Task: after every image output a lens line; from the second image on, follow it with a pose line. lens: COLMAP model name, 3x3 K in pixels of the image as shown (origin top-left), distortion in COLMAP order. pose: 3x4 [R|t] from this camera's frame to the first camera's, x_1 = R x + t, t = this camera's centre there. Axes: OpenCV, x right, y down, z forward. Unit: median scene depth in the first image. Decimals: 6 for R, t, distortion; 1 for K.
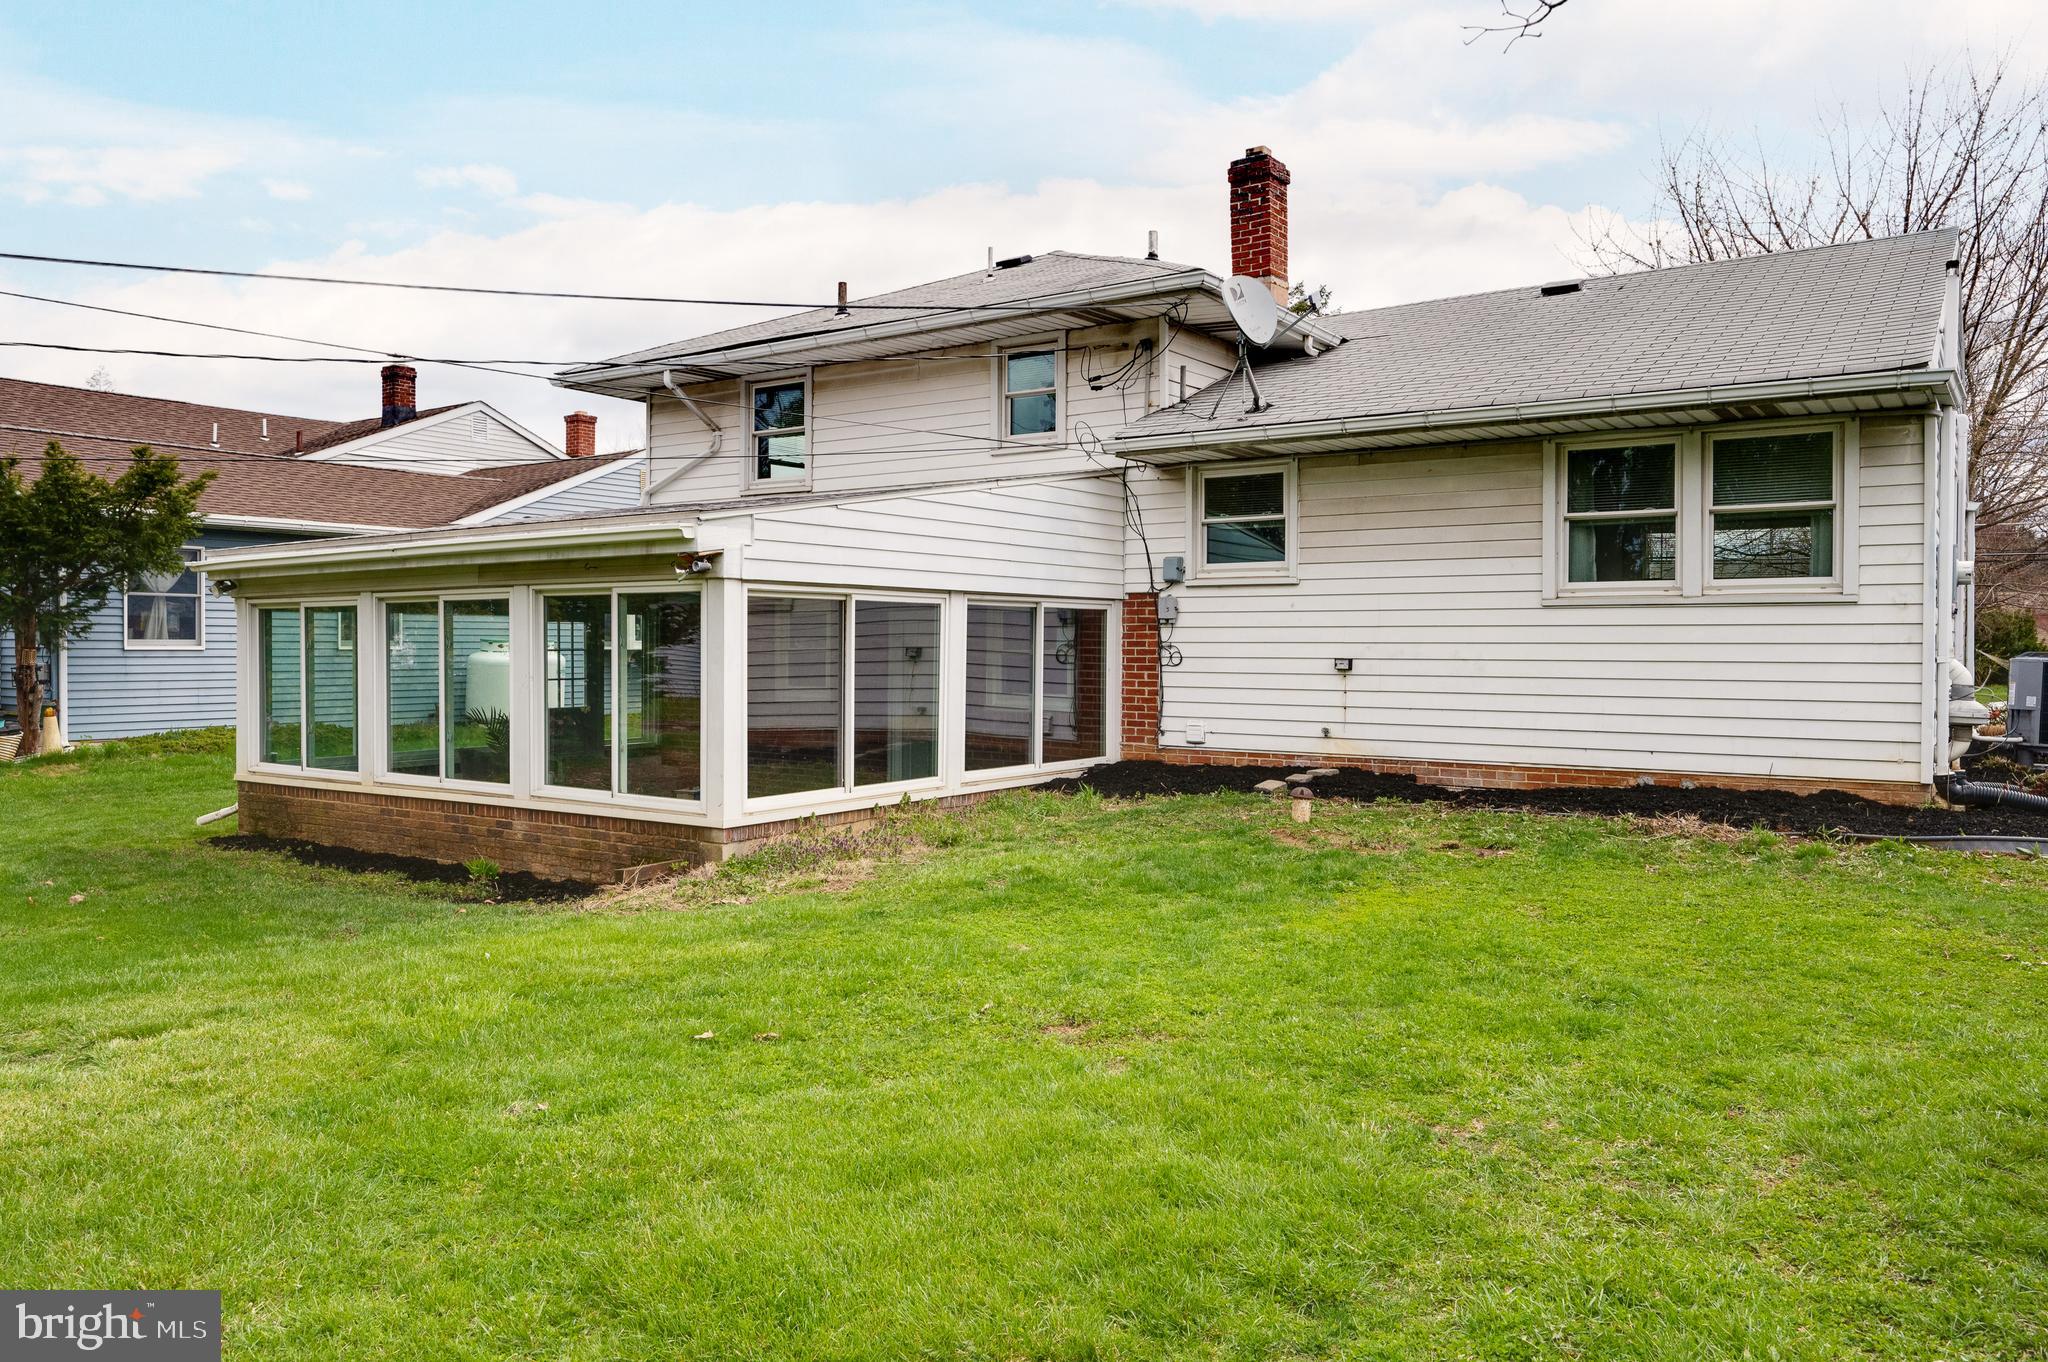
lens RADIAL K [[1405.0, 0, 1023.3], [0, 1405.0, 673.5], [0, 0, 1]] dist [-0.002413, -0.000807]
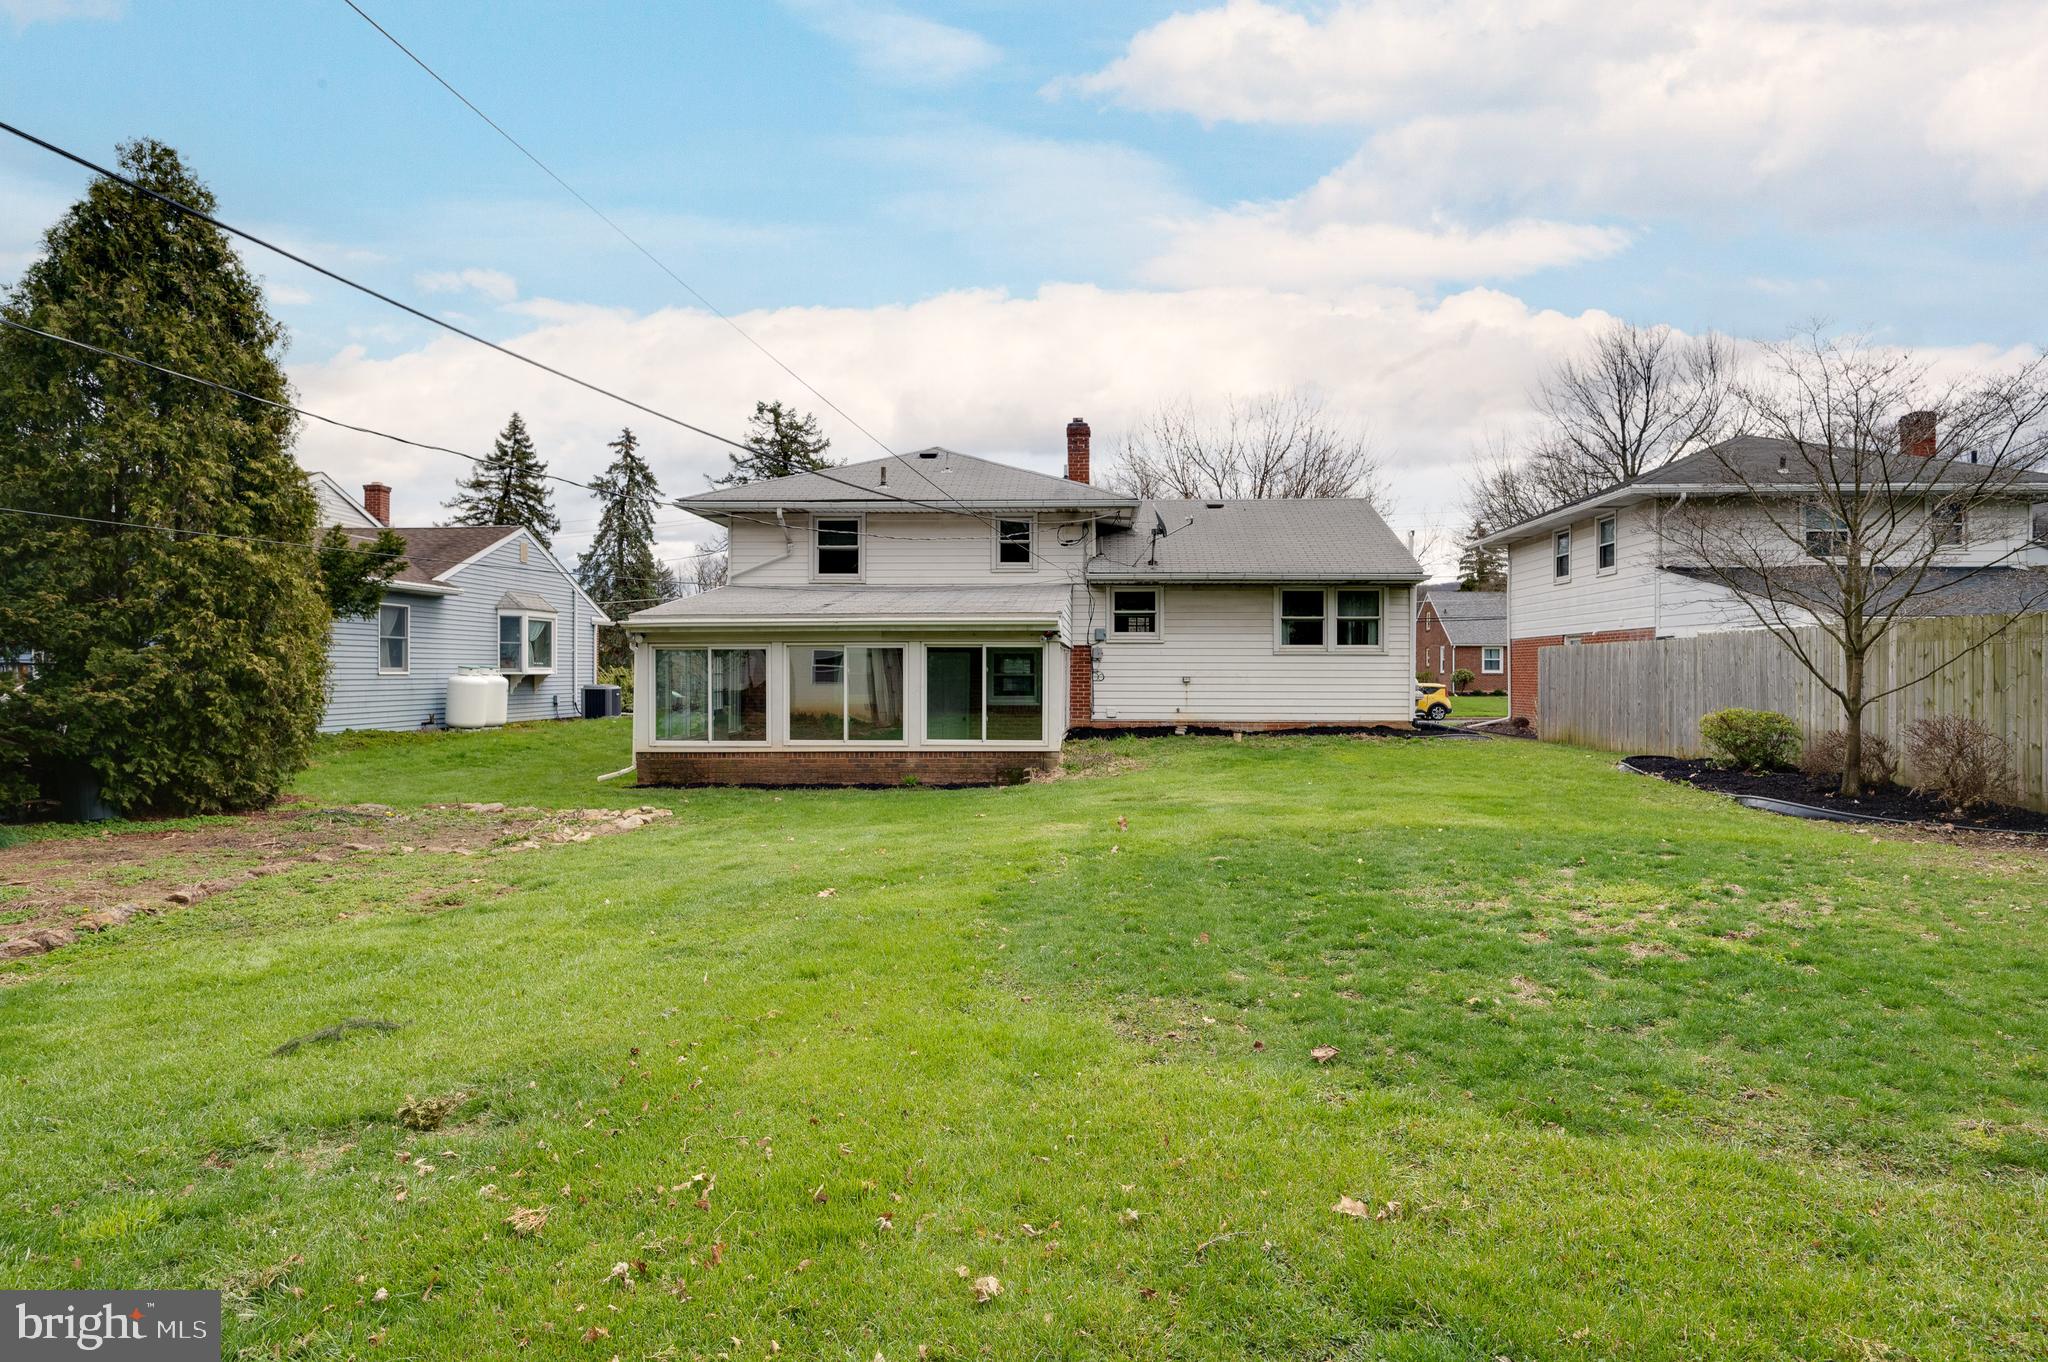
lens RADIAL K [[1172.5, 0, 1026.1], [0, 1172.5, 680.4], [0, 0, 1]] dist [-0.001138, -0.000009]
pose [[0.863096, -0.006244, 0.505001, -0.931282], [0.010004, 0.999939, -0.004734, 0.001115], [-0.504941, 0.009138, 0.863106, -0.480812]]
